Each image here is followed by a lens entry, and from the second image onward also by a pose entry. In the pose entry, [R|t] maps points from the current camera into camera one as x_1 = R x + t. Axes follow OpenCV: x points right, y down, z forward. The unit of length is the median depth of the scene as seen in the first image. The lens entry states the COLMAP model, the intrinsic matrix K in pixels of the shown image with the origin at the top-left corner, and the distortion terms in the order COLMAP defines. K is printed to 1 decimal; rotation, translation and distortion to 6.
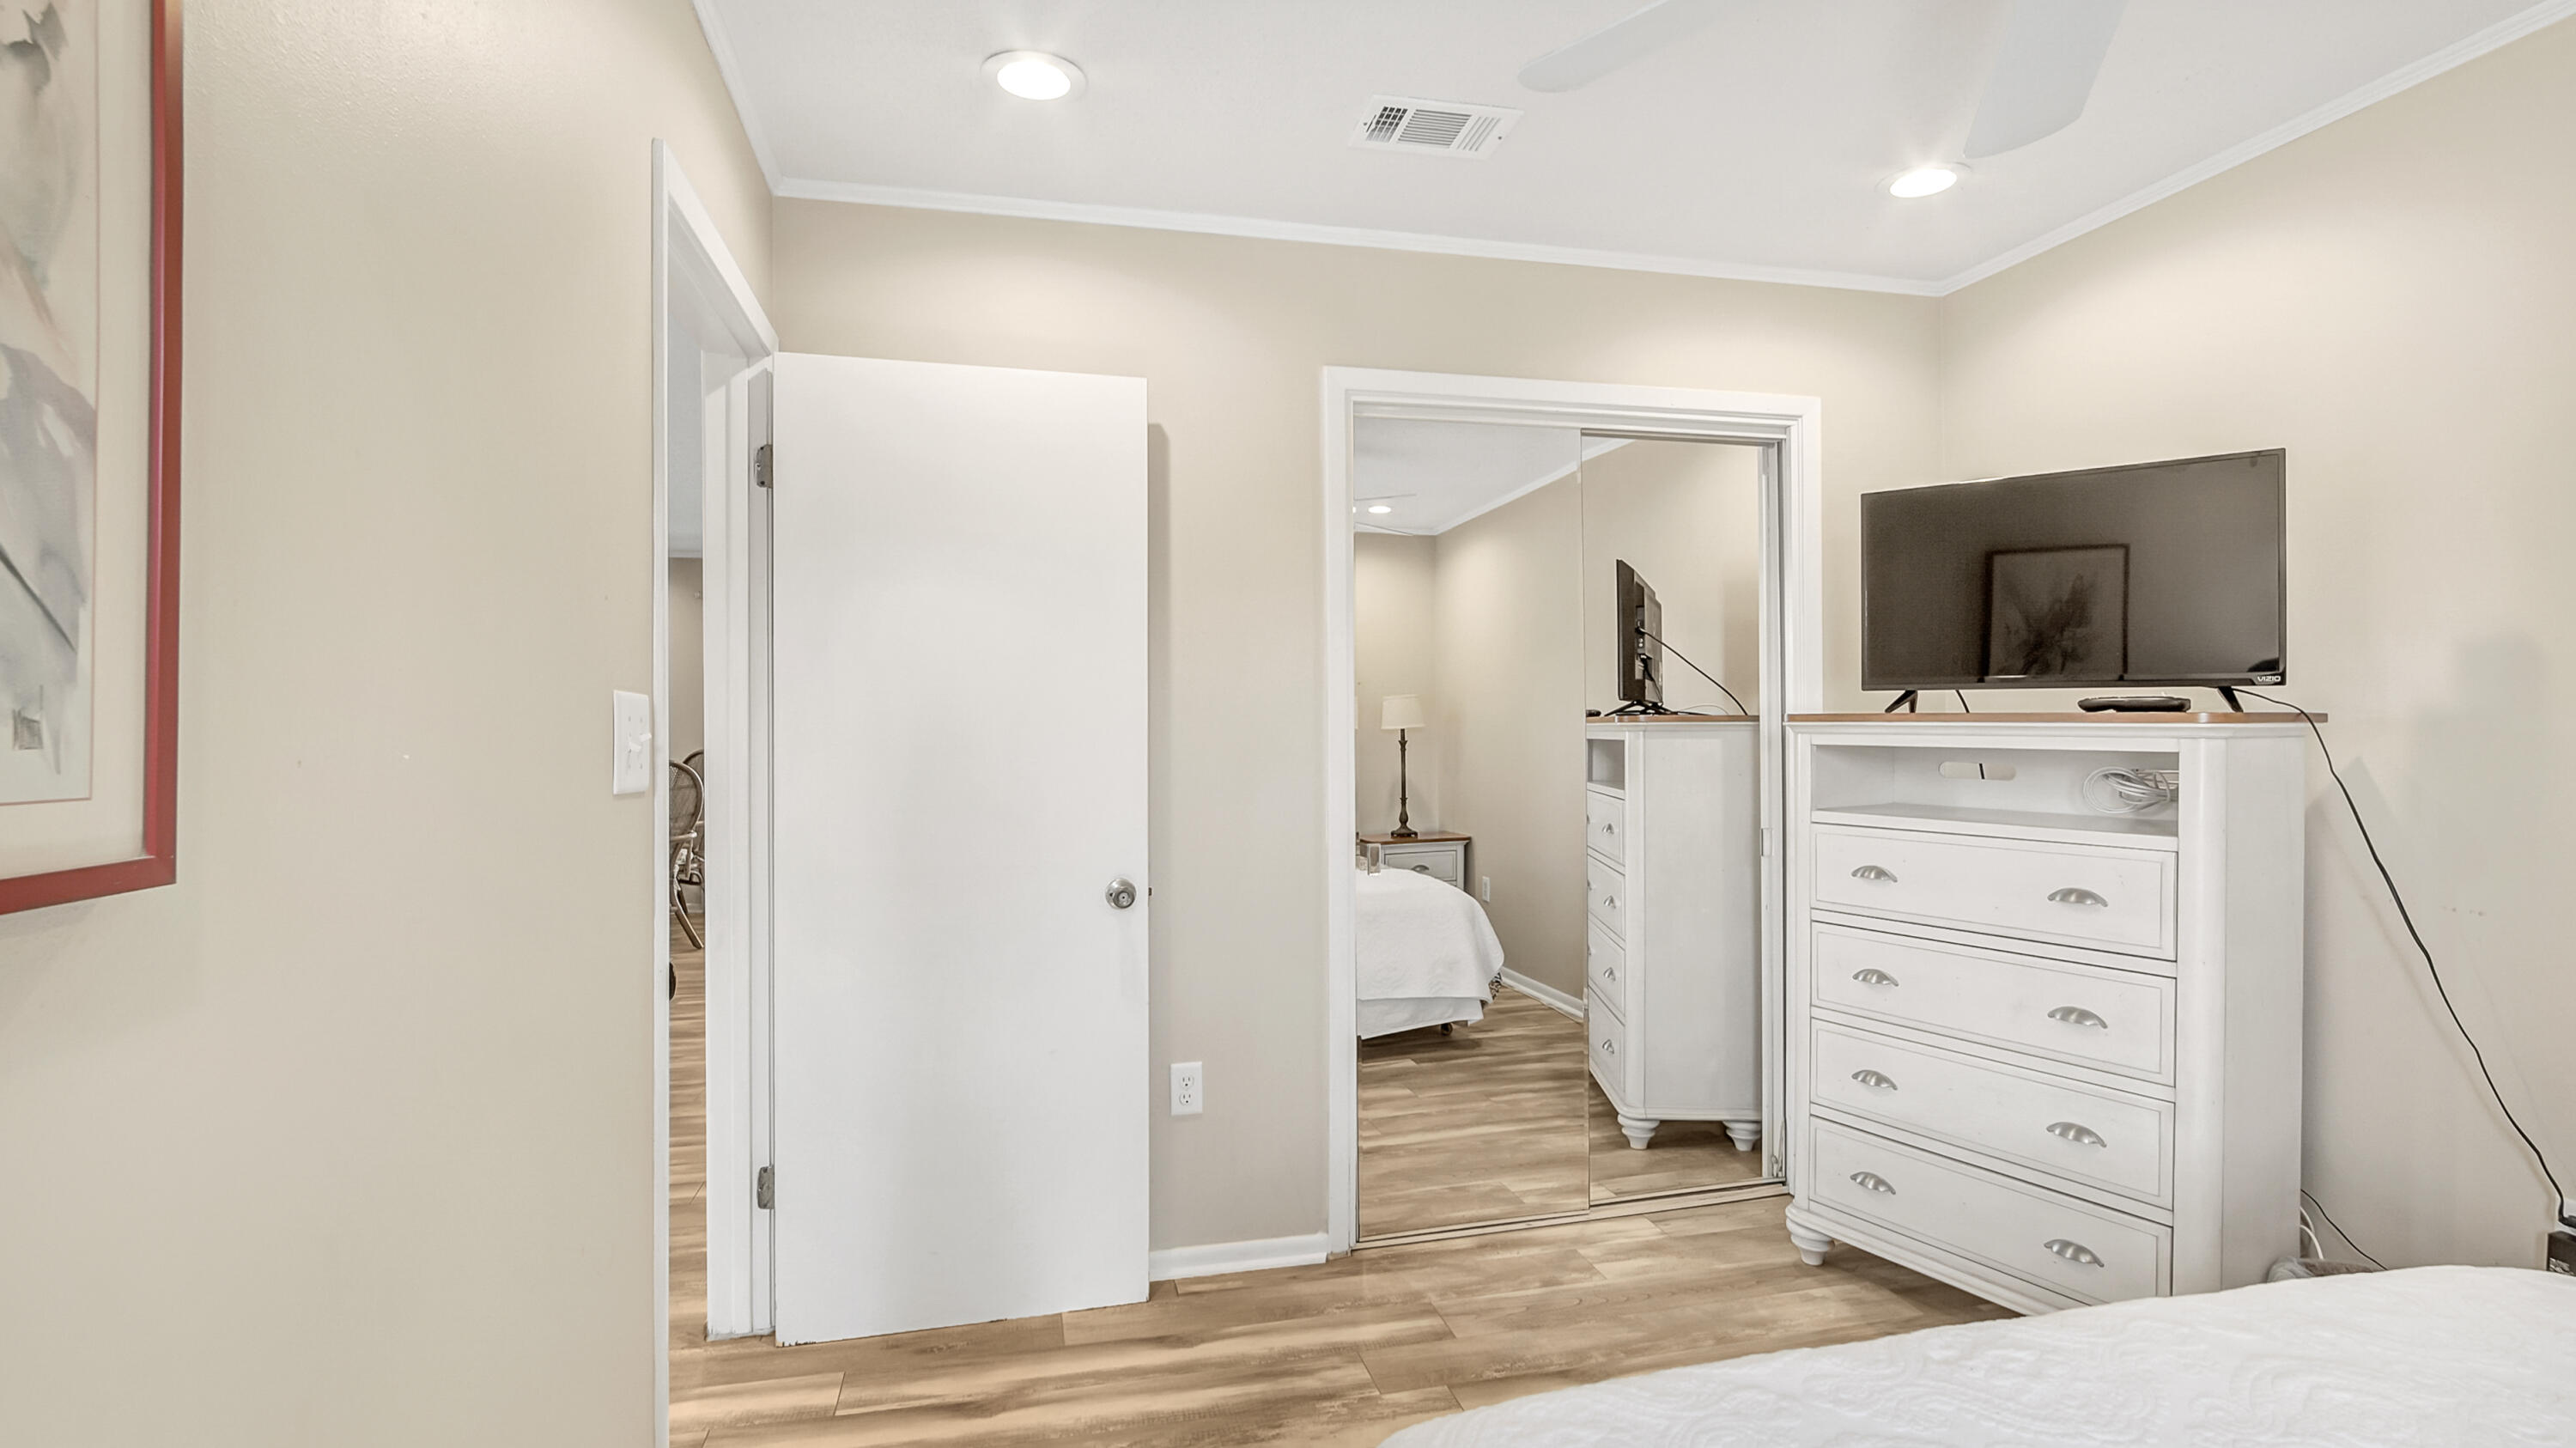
lens RADIAL K [[1281.2, 0, 1288.0], [0, 1281.2, 724.0], [0, 0, 1]] dist [-0.000058, 0.000150]
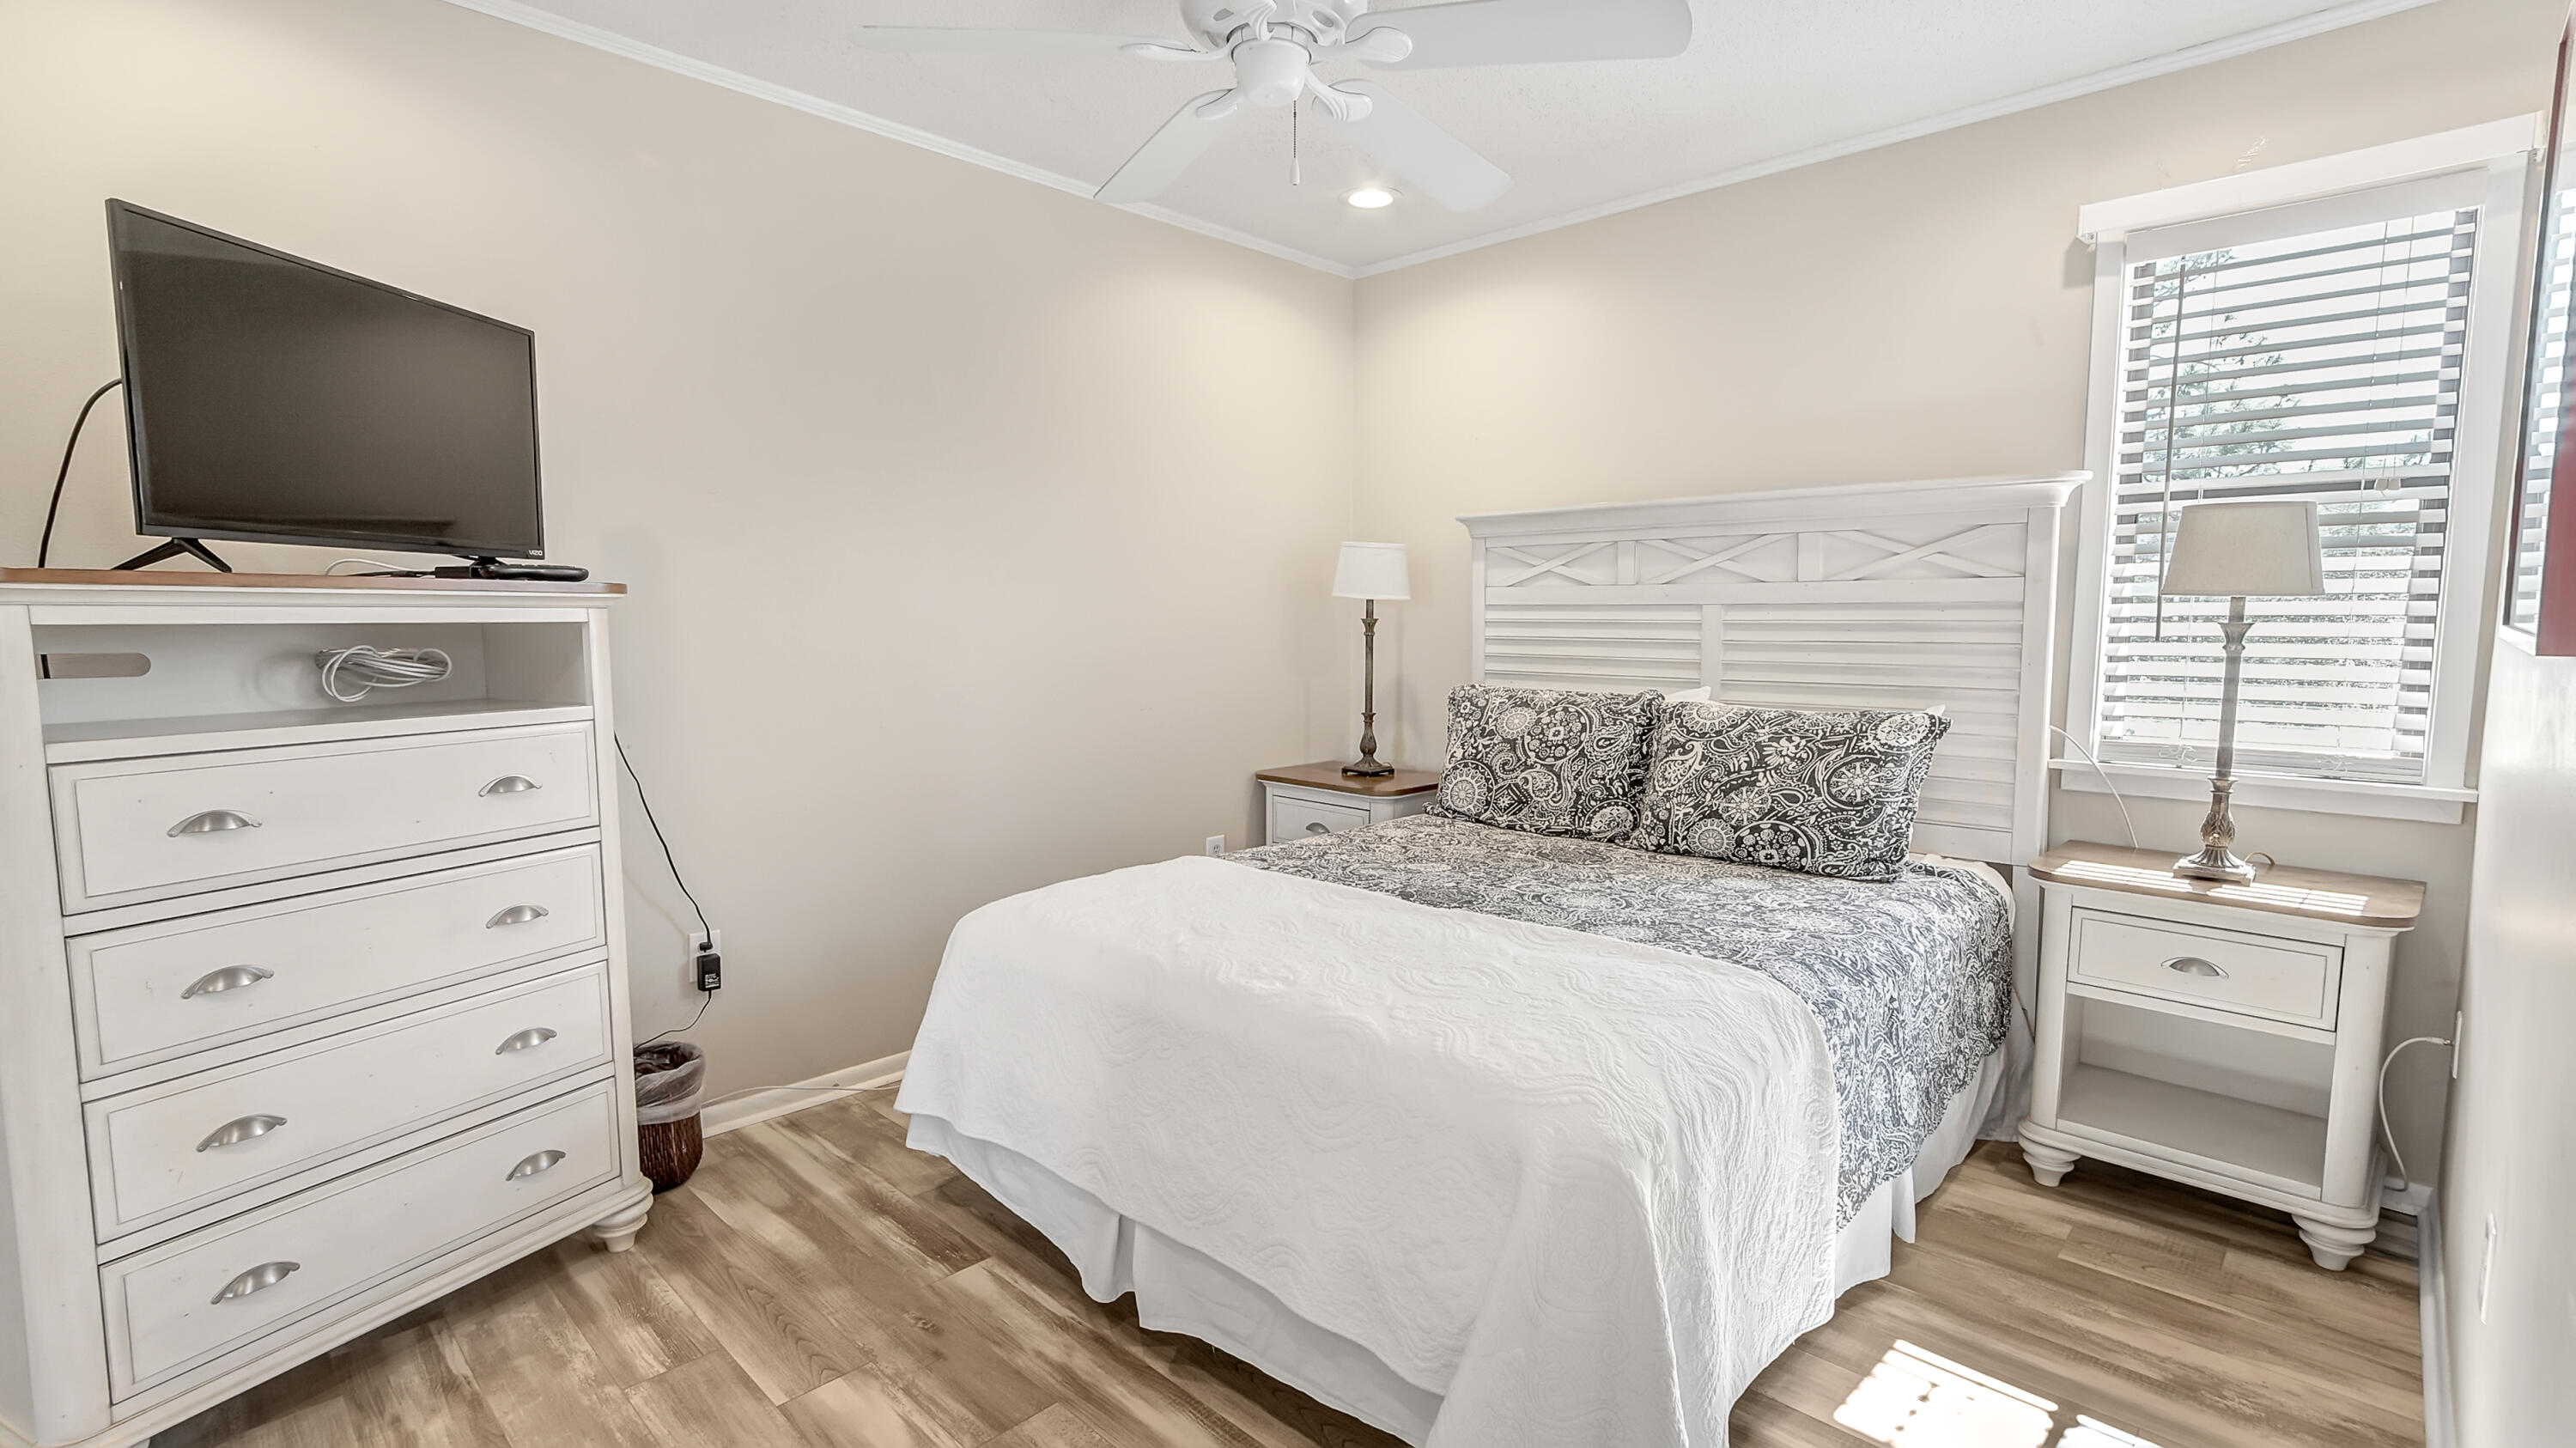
lens RADIAL K [[1213.5, 0, 1279.9], [0, 1213.5, 763.9], [0, 0, 1]] dist [-0.021769, 0.000486]
pose [[-0.581024, -0.095106, 0.808311, -0.352867], [0.004571, 0.992752, 0.120093, 0.018412], [-0.813874, 0.073471, -0.576378, 0.954297]]
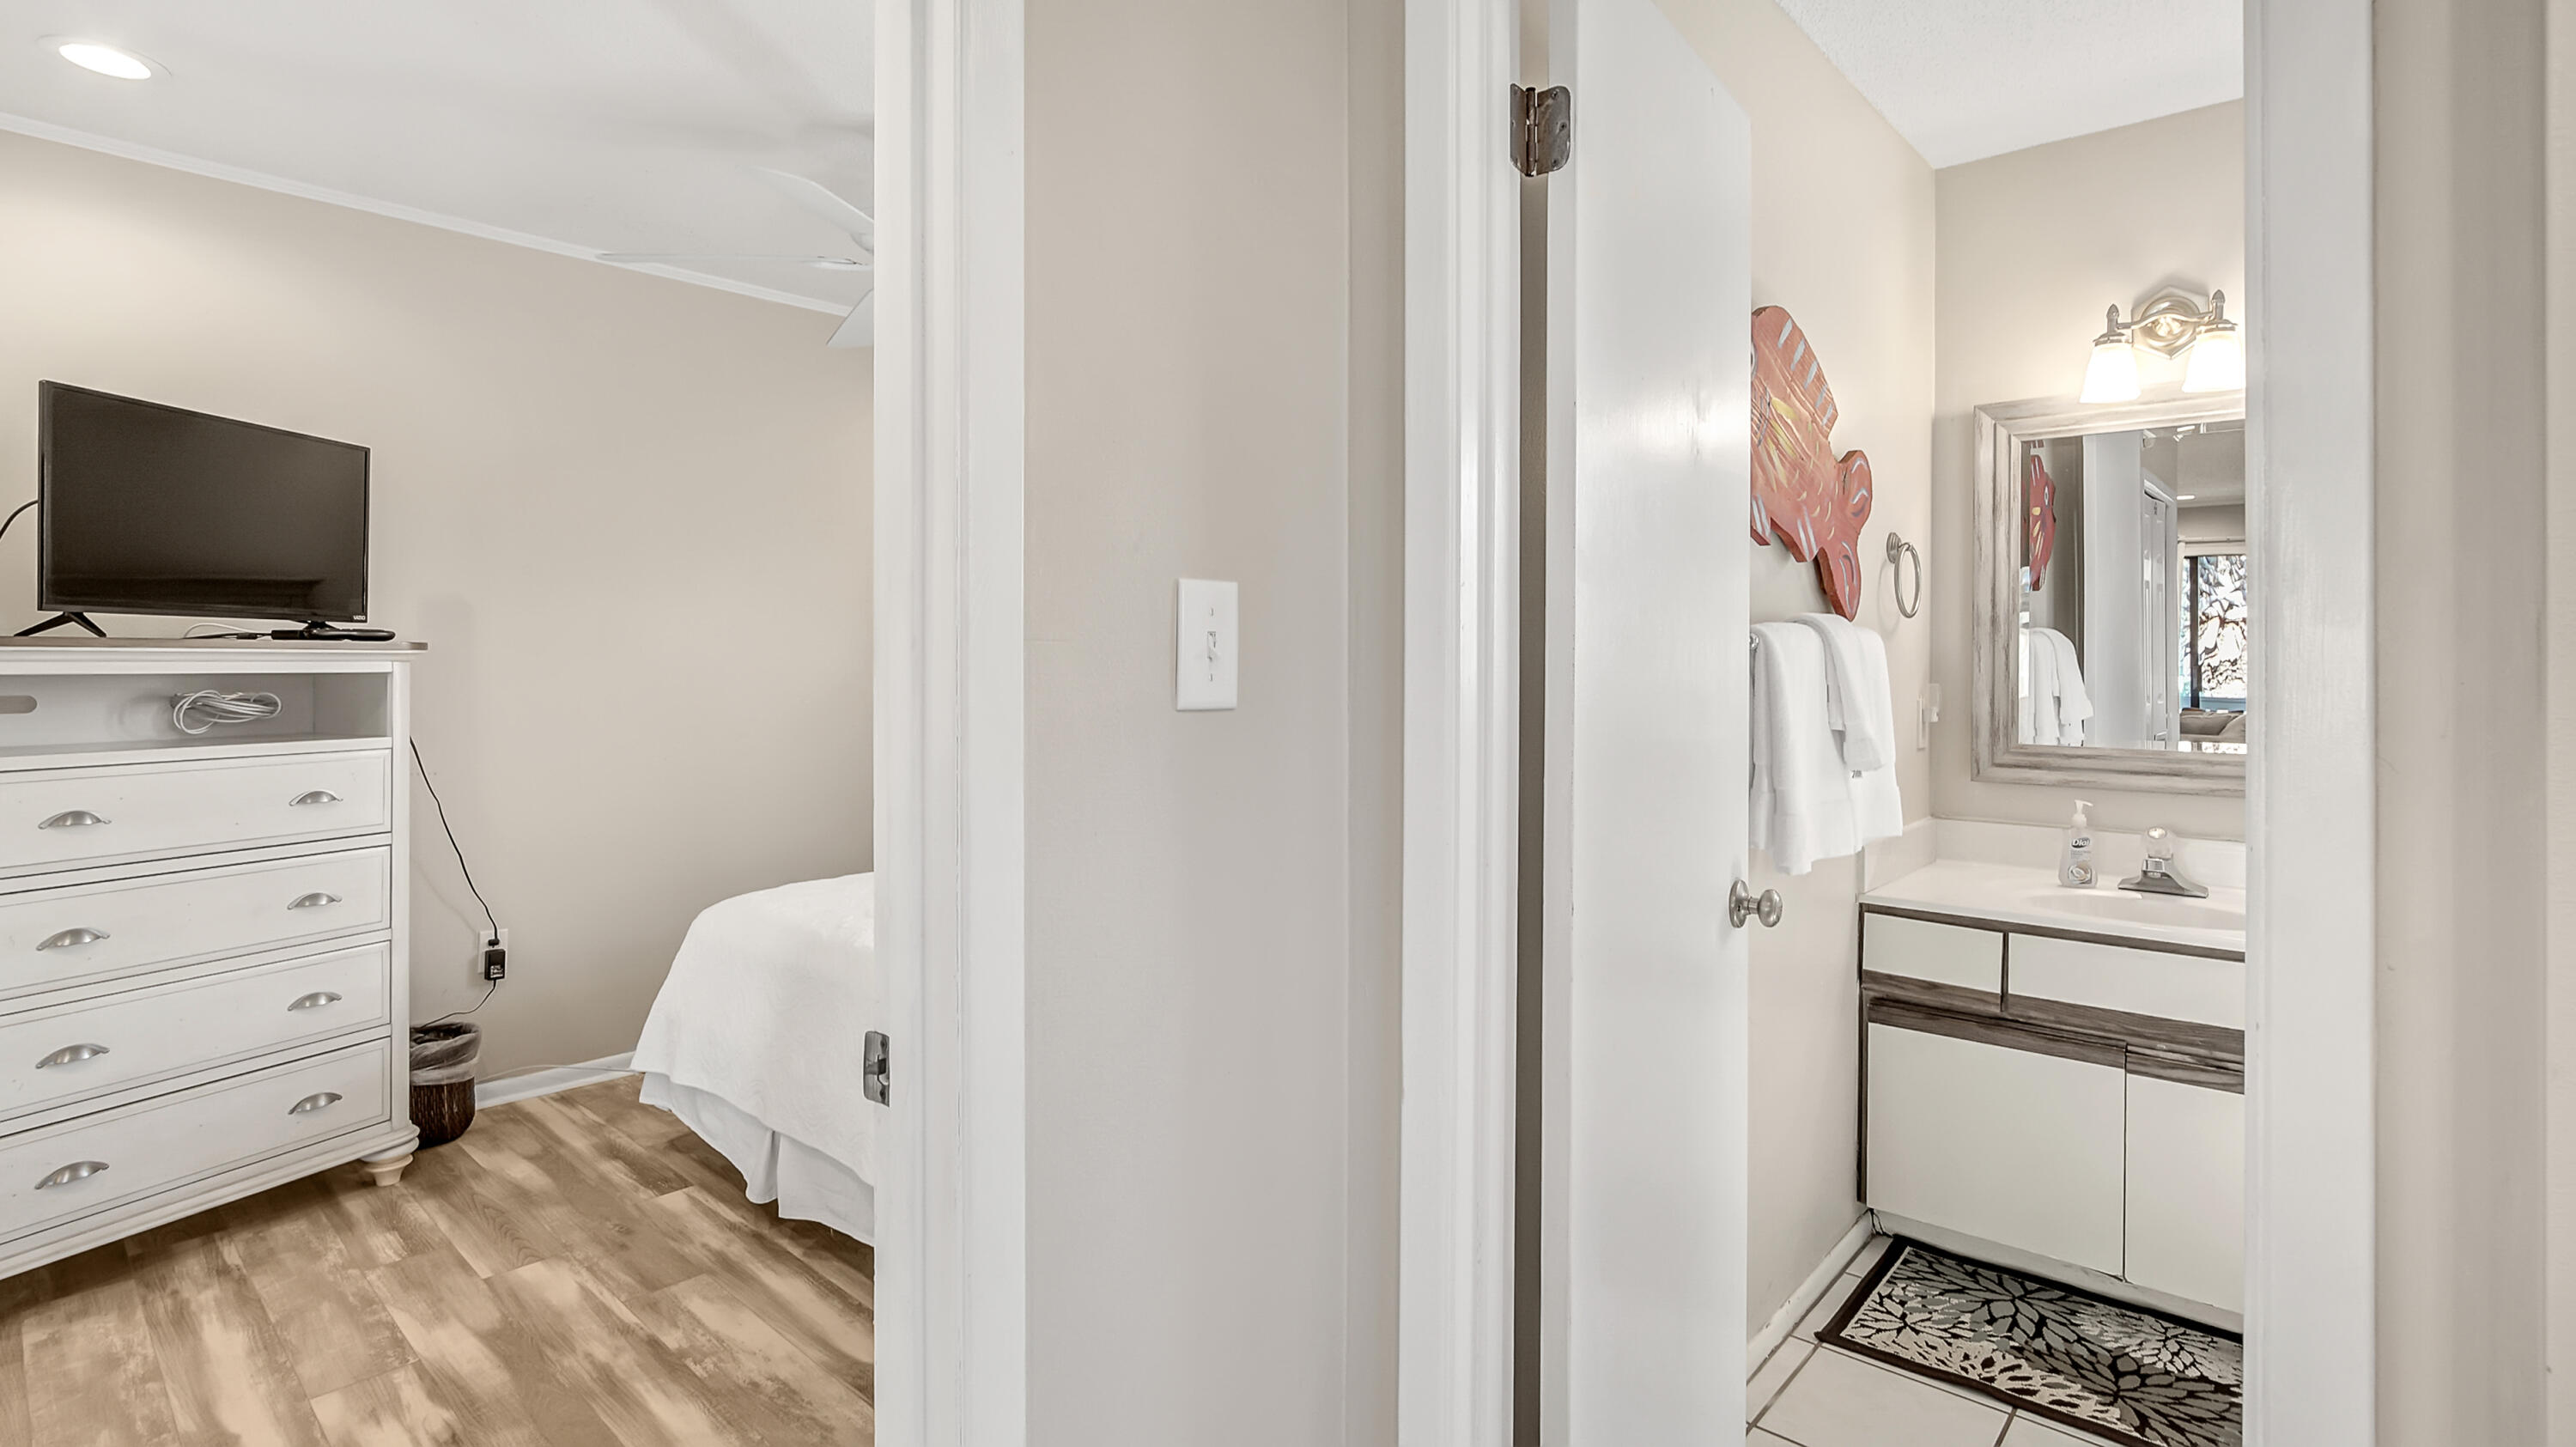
lens RADIAL K [[1257.3, 0, 1285.7], [0, 1257.3, 674.3], [0, 0, 1]] dist [-0.027632, 0.006614]
pose [[-0.612454, -0.001584, 0.790505, -0.751782], [0.006279, 0.999957, 0.006868, 0.017999], [-0.790481, 0.009170, -0.612417, 0.904890]]
